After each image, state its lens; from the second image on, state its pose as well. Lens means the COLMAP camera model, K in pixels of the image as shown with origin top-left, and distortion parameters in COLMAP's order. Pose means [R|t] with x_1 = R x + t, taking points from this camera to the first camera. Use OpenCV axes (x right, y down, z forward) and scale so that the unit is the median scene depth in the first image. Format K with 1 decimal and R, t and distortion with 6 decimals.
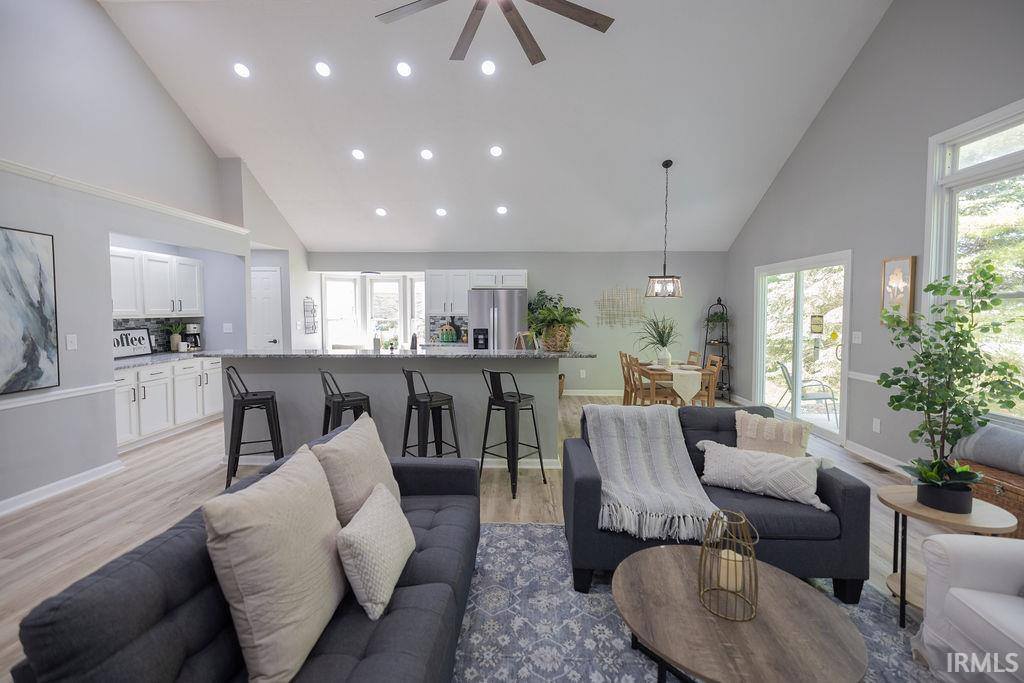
lens RADIAL K [[440.3, 0, 512.0], [0, 440.3, 341.5], [0, 0, 1]] dist [-0.000391, 0.000023]
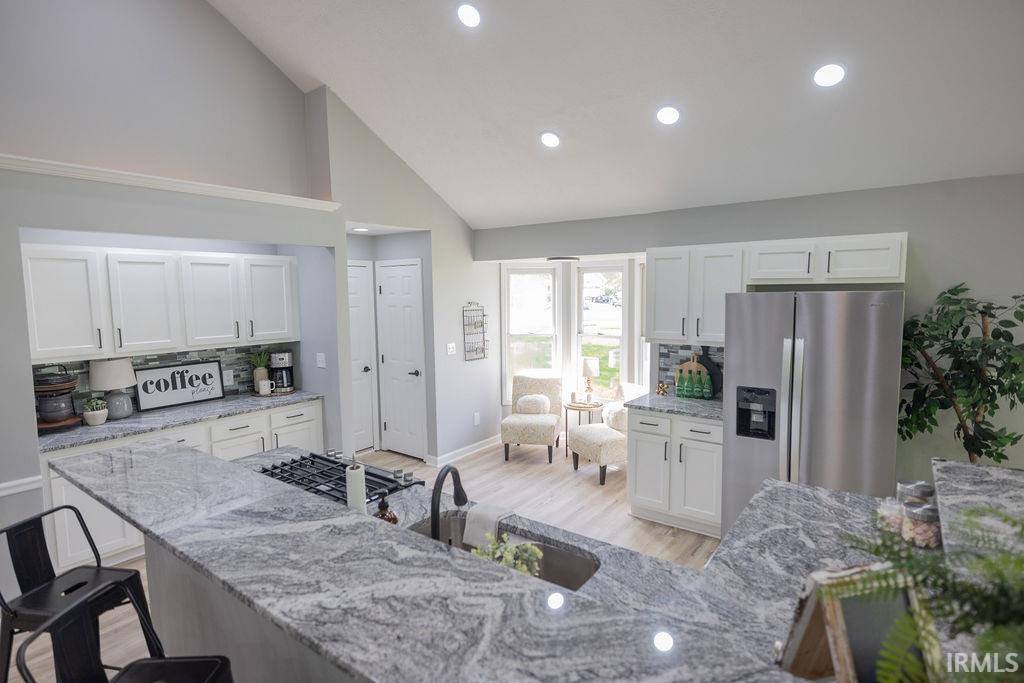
lens RADIAL K [[526.4, 0, 512.0], [0, 526.4, 341.5], [0, 0, 1]] dist [0.001242, 0.000048]
pose [[0.816080, 0.043526, -0.576297, 0.025947], [-0.028471, 0.998977, 0.035134, -0.091703], [0.577237, -0.012265, 0.816485, 0.523586]]
